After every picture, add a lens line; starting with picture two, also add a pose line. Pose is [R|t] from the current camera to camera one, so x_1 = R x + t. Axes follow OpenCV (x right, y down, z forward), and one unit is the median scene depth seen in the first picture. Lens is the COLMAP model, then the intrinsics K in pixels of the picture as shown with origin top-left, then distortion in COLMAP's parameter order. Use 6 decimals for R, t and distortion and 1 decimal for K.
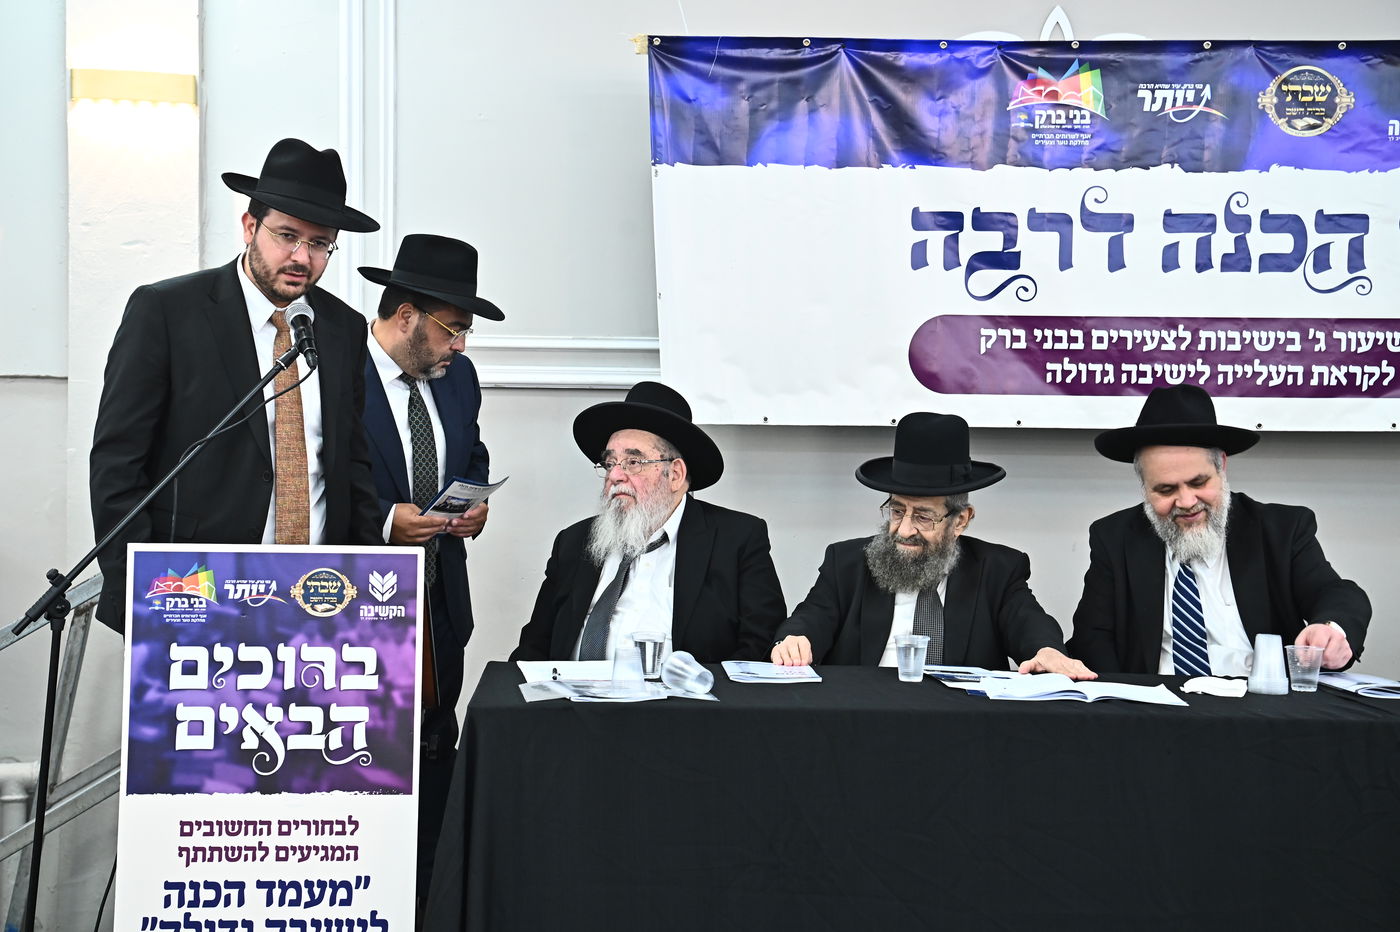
lens RADIAL K [[2158.4, 0, 693.8], [0, 2158.4, 464.7], [0, 0, 1]] dist [0.180676, 0.236391]
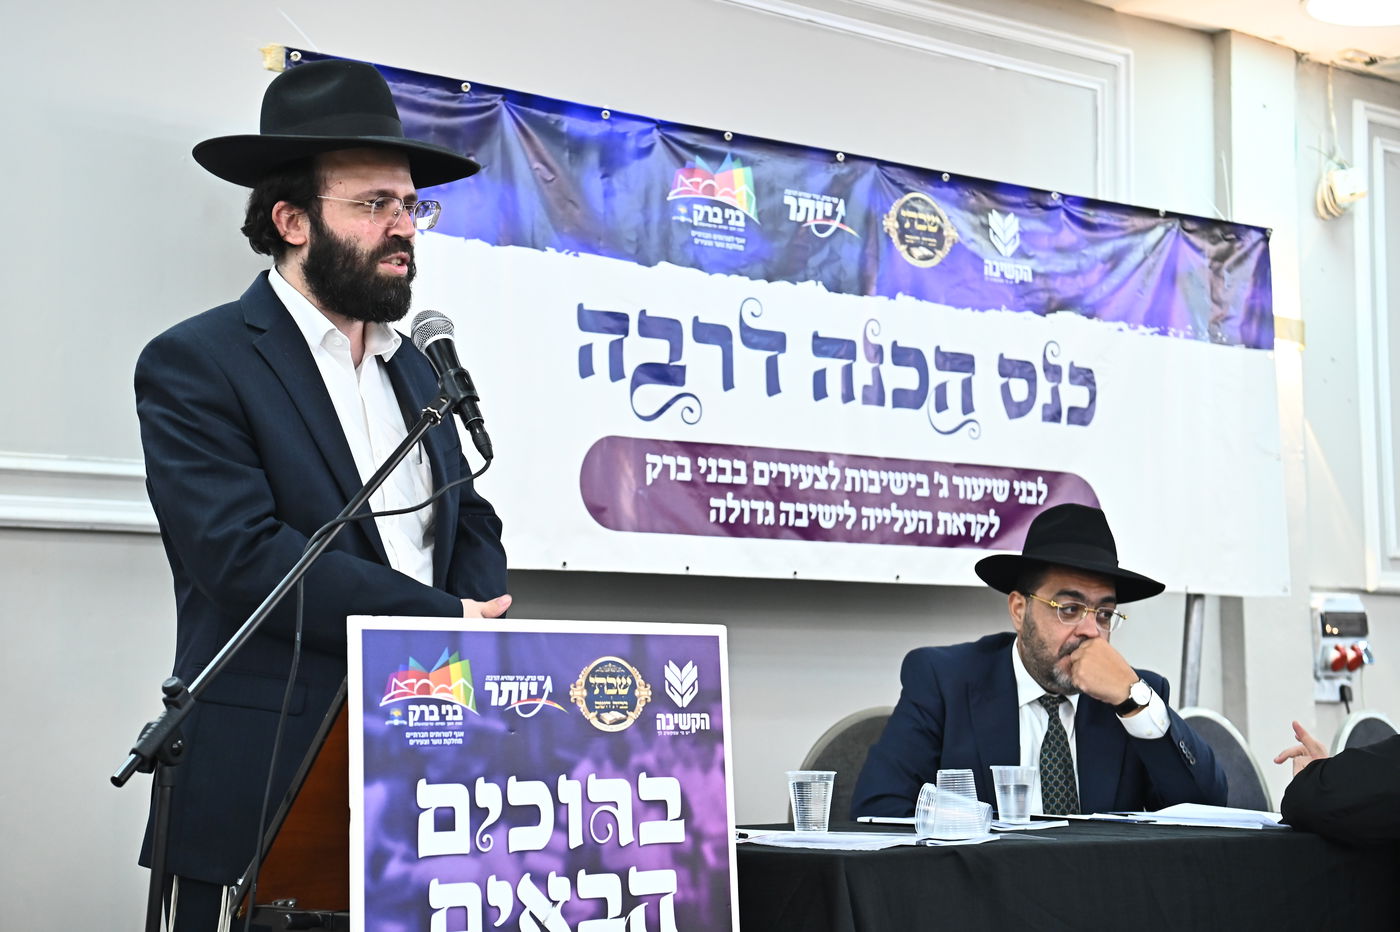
lens RADIAL K [[2324.0, 0, 703.0], [0, 2324.0, 462.8], [0, 0, 1]] dist [0.218123, 0.147487]
pose [[0.810358, 0.041396, 0.584471, -0.482923], [0.038834, 0.991513, -0.124069, 0.067258], [-0.584647, 0.123238, 0.801873, 0.360411]]
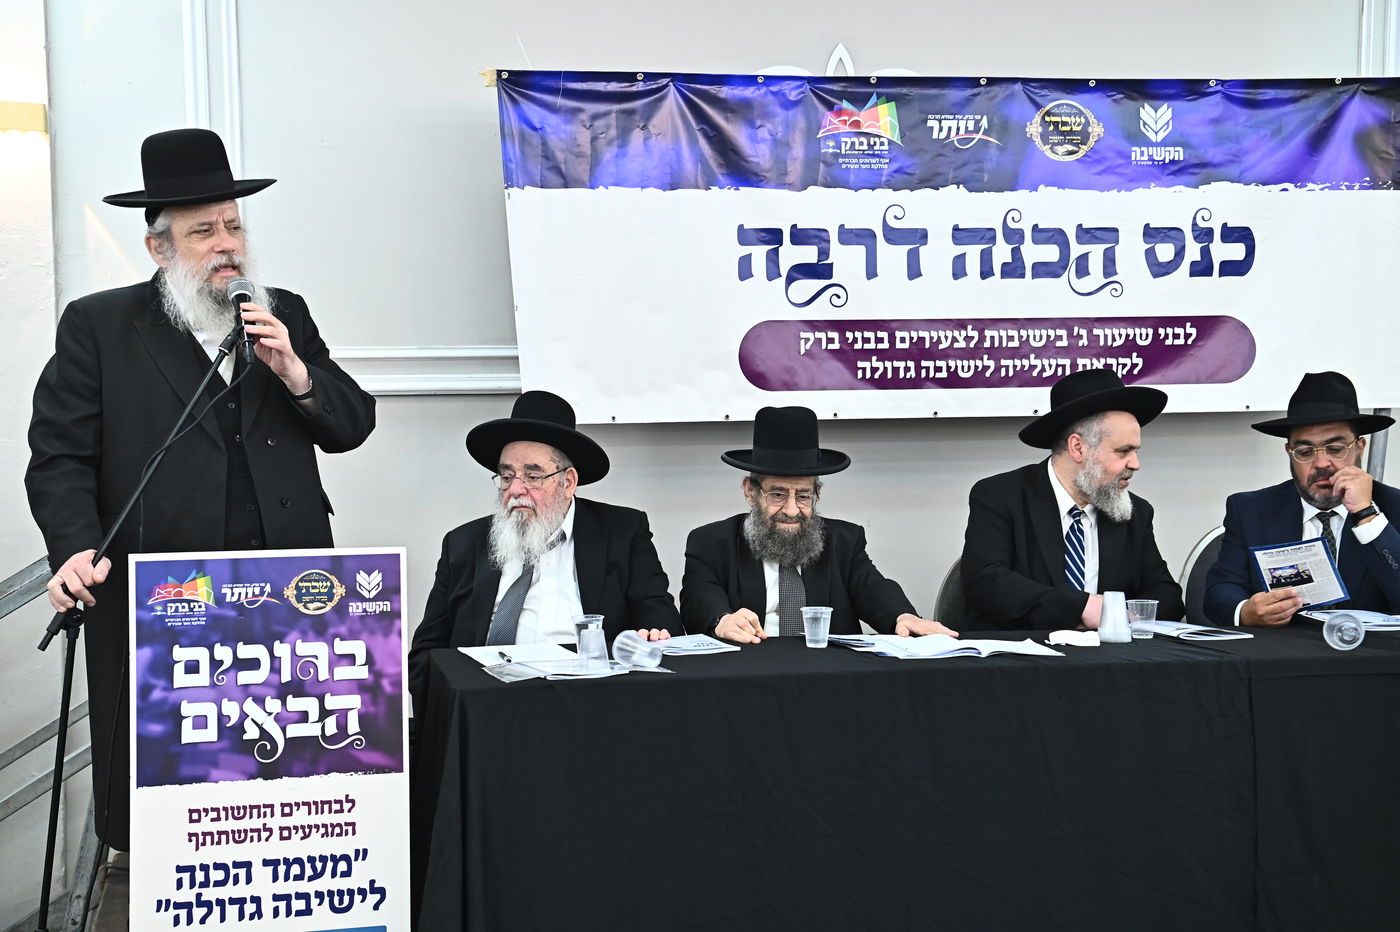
lens RADIAL K [[2025.9, 0, 700.0], [0, 2025.9, 466.0], [0, 0, 1]] dist [0.175202, 0.060293]
pose [[0.984533, -0.033017, 0.172062, -0.133363], [0.031753, 0.999445, 0.010091, -0.007456], [-0.172299, -0.004471, 0.985034, -0.035473]]
